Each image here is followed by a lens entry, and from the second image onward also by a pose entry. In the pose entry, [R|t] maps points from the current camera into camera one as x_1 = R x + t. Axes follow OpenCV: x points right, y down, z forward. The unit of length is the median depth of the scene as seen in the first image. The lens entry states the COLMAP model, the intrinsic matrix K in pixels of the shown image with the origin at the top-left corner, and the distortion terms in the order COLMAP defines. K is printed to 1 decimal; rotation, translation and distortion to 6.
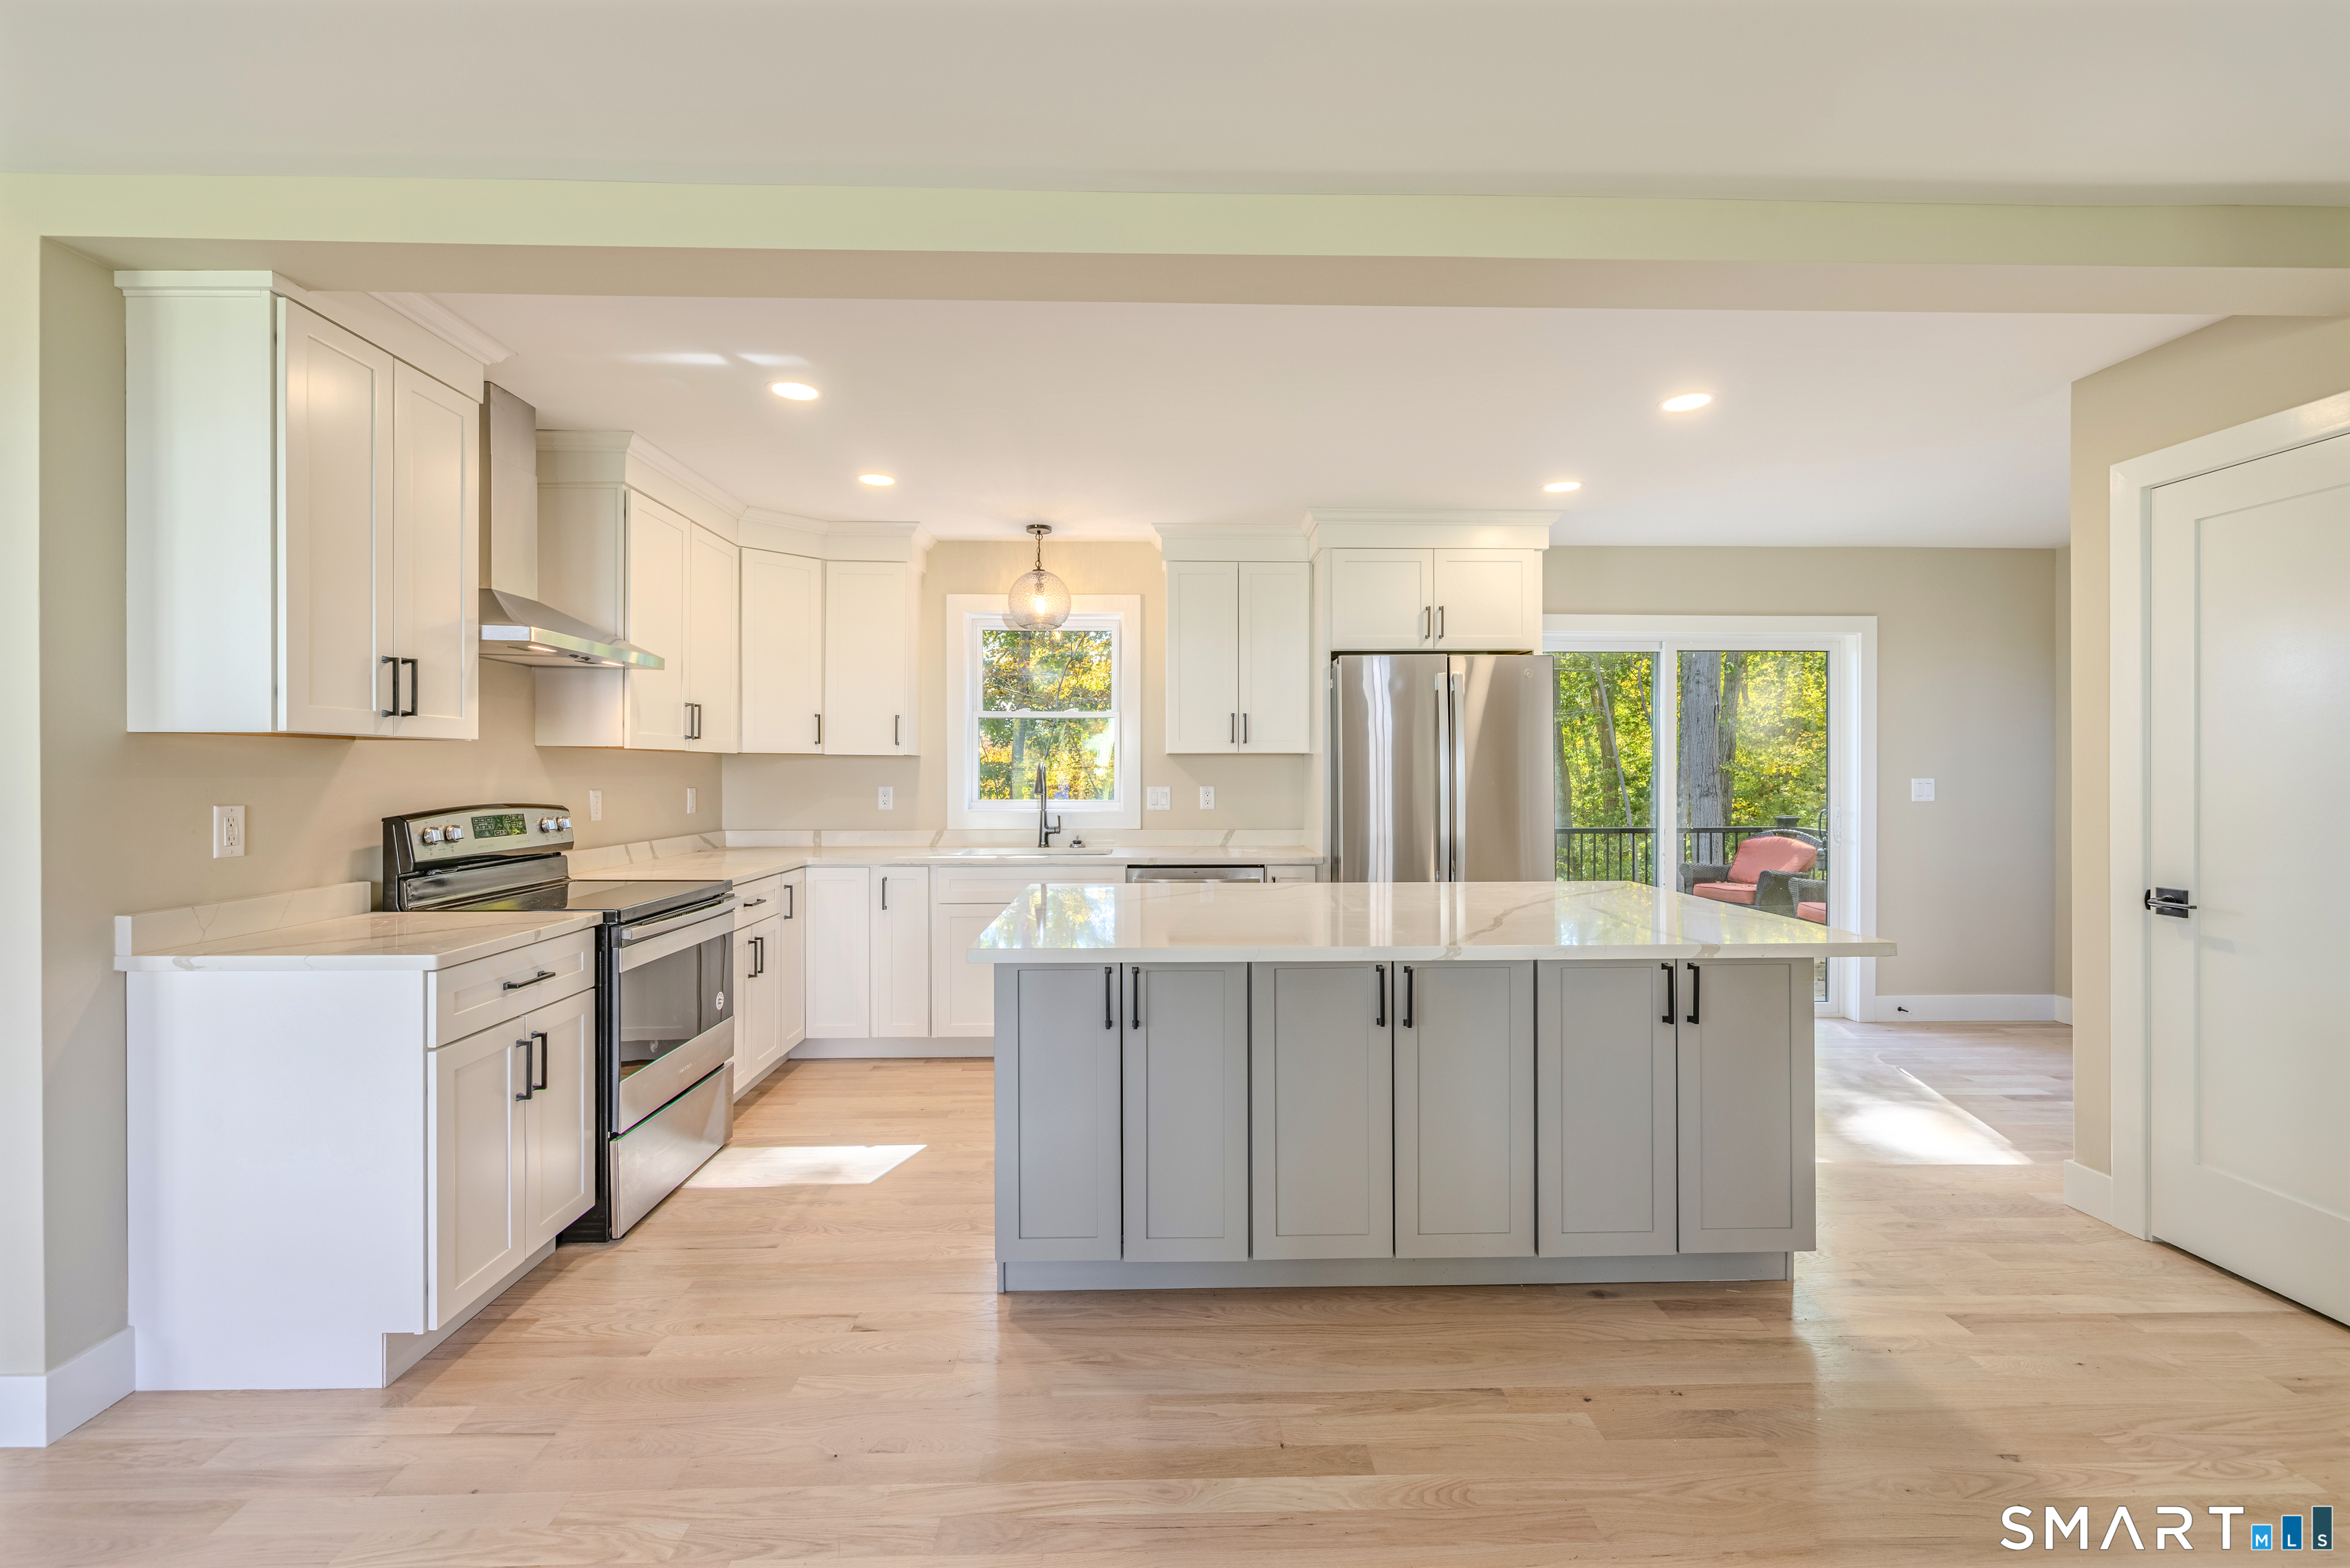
lens RADIAL K [[948.0, 0, 1199.9], [0, 948.0, 772.3], [0, 0, 1]] dist [0.000407, -0.000066]
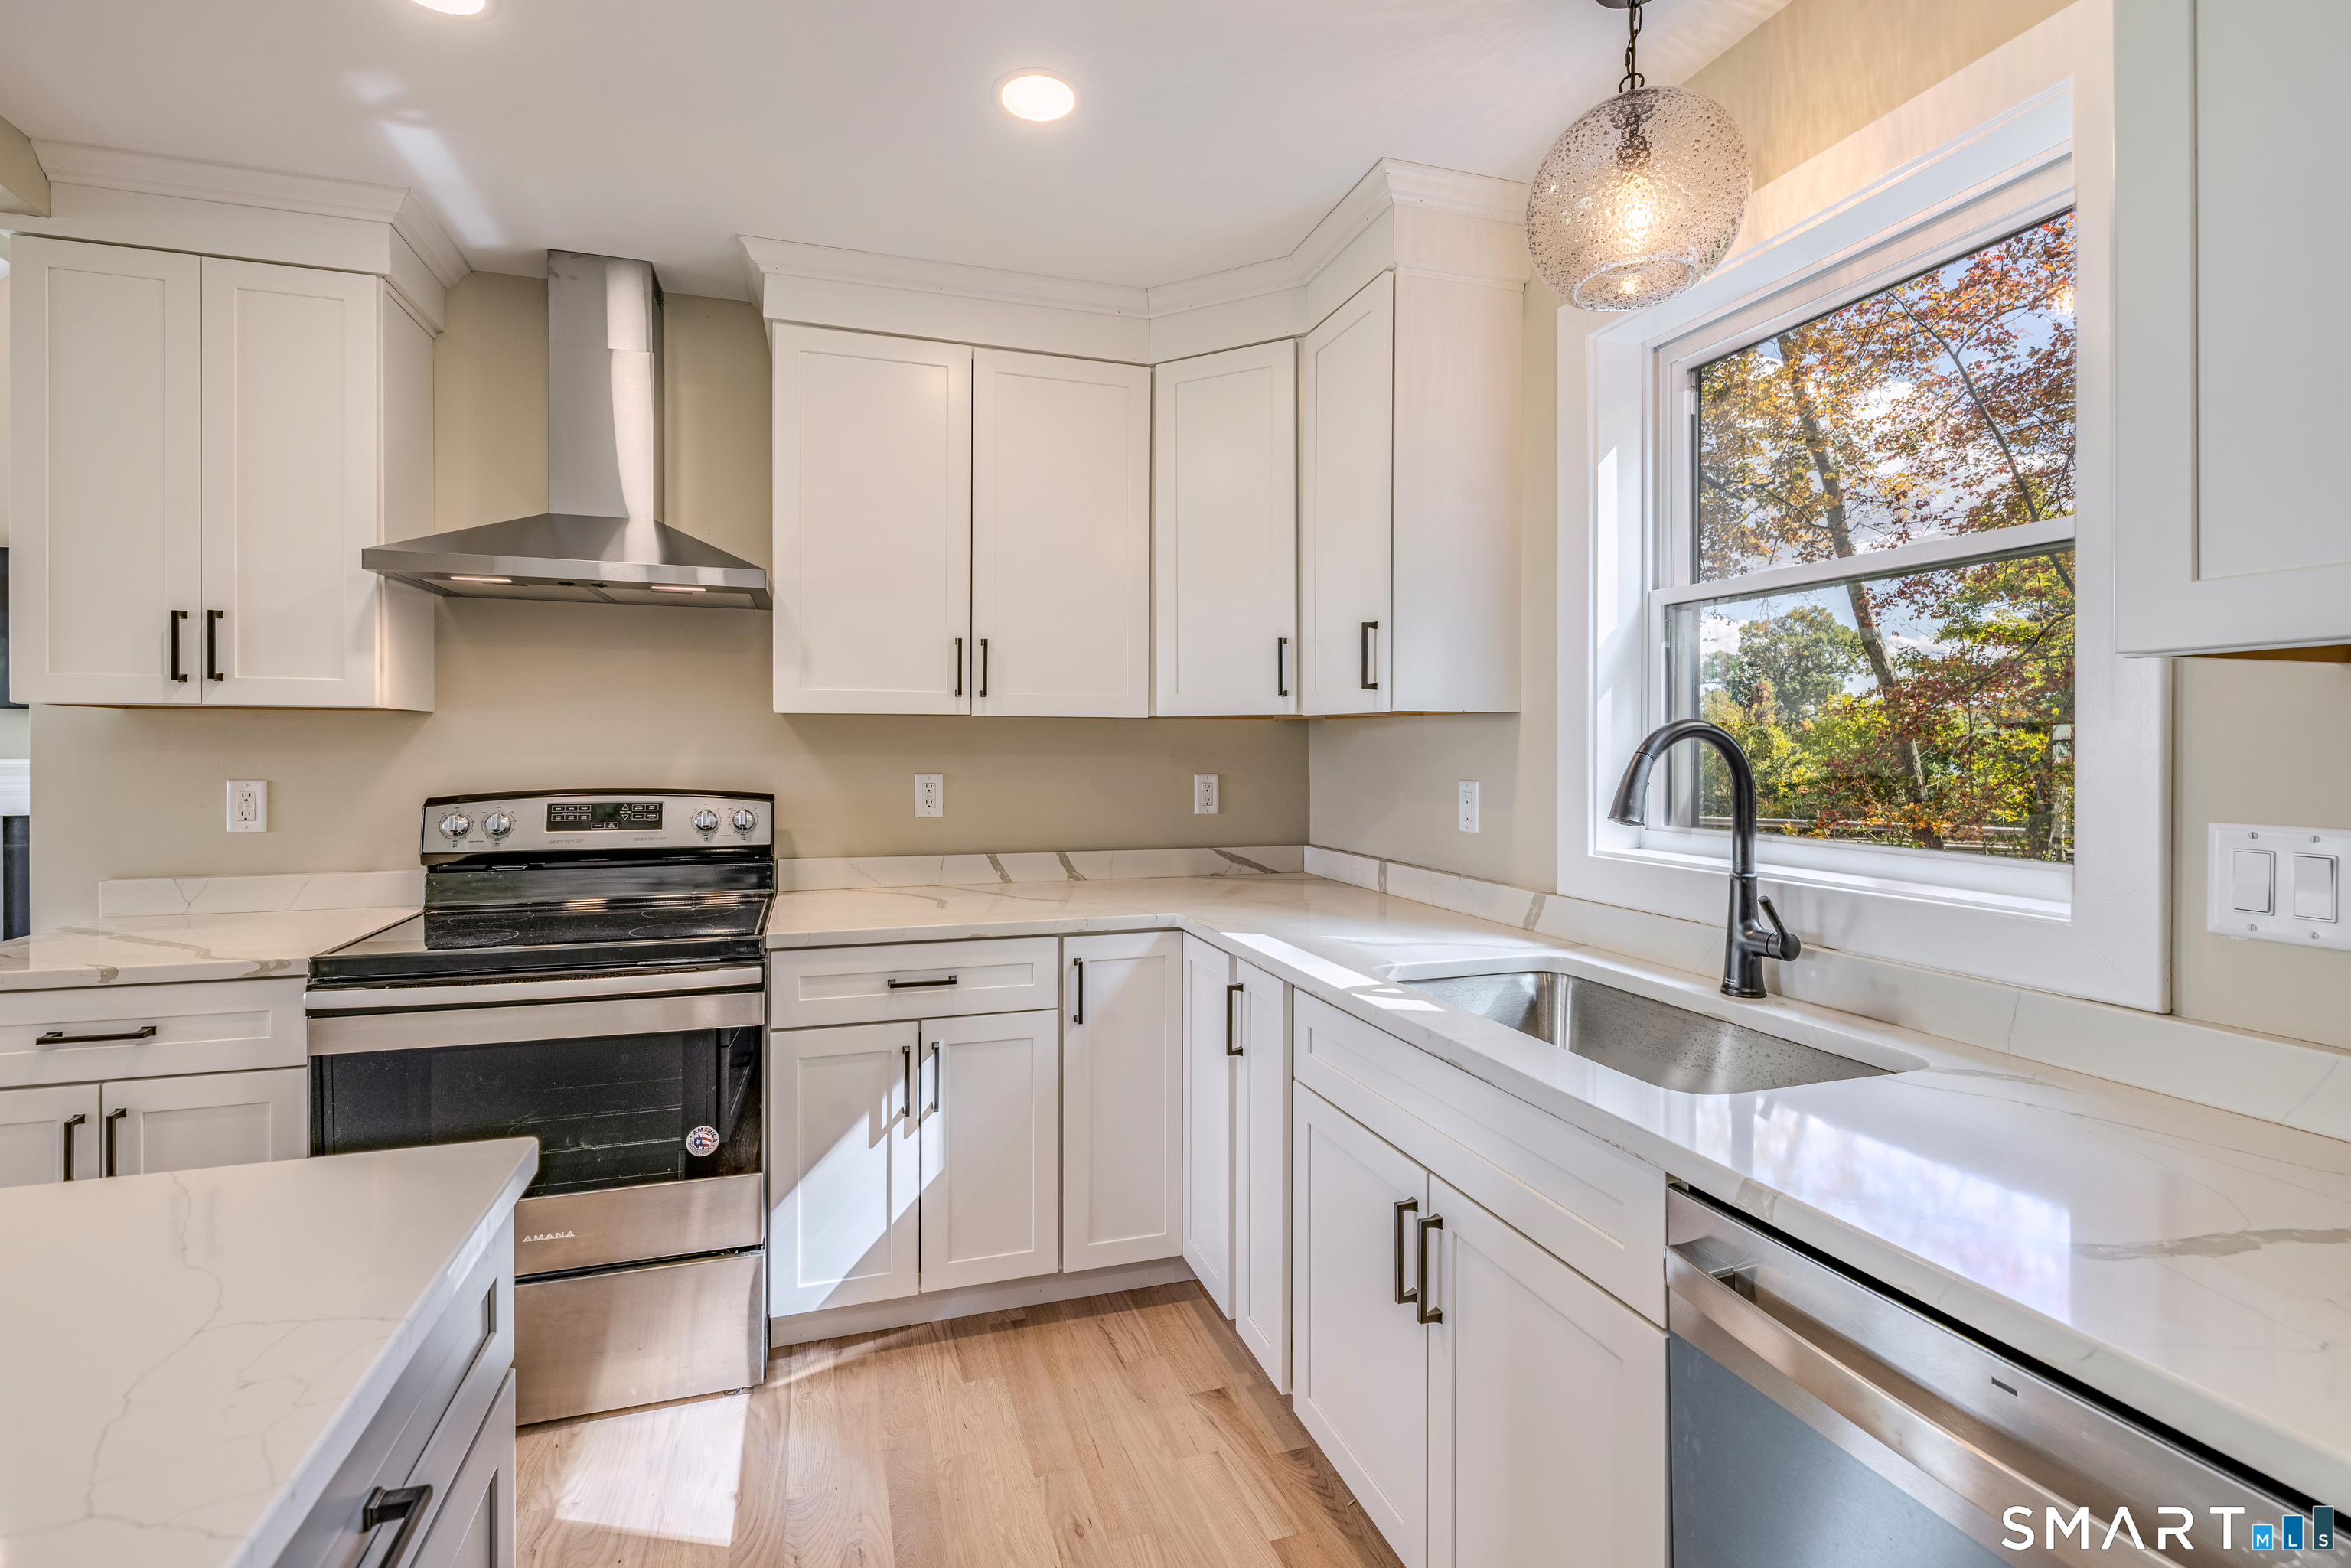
lens RADIAL K [[1023.0, 0, 1214.3], [0, 1023.0, 752.5], [0, 0, 1]] dist [0.000458, 0.000077]
pose [[0.246758, 0.002735, -0.969073, 0.226293], [-0.003184, 0.999993, 0.002012, 0.000223], [0.969072, 0.002589, 0.246765, 1.443696]]
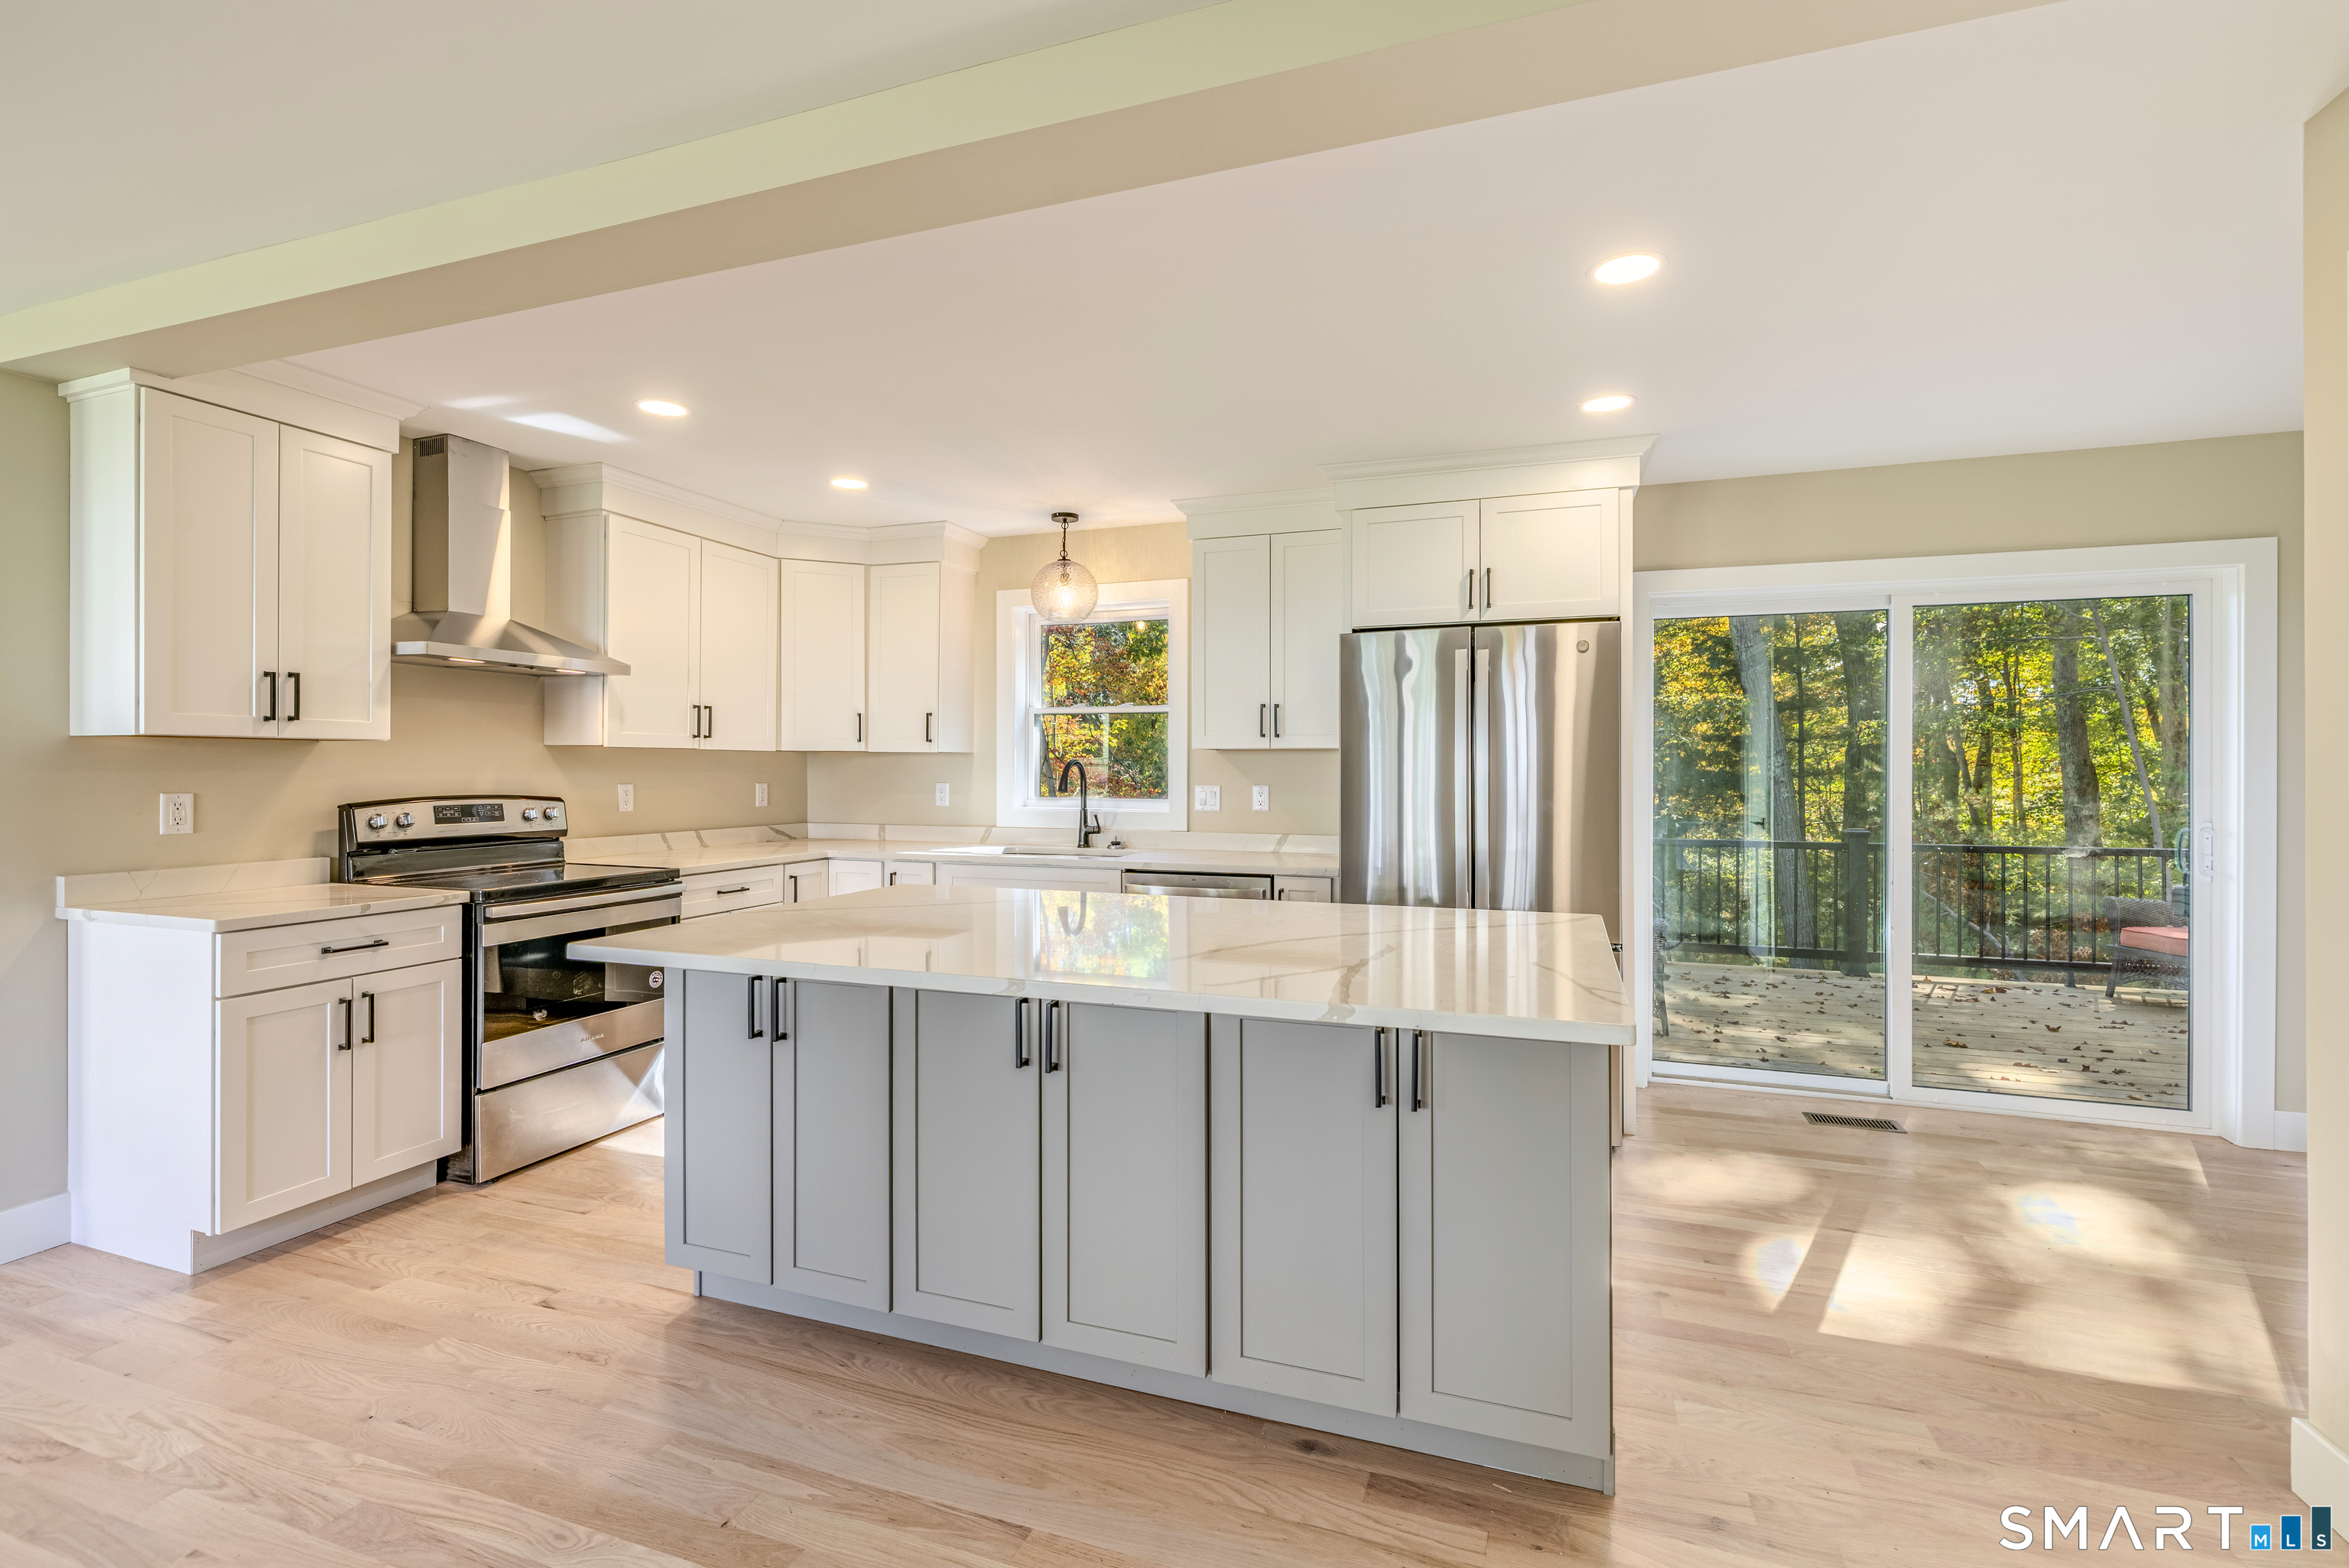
lens RADIAL K [[988.1, 0, 1230.6], [0, 988.1, 768.4], [0, 0, 1]] dist [0.000658, -0.000268]
pose [[0.935411, 0.001985, -0.353556, 0.636761], [-0.002867, 0.999994, -0.001972, 0.000347], [0.353550, 0.002859, 0.935411, 0.220705]]
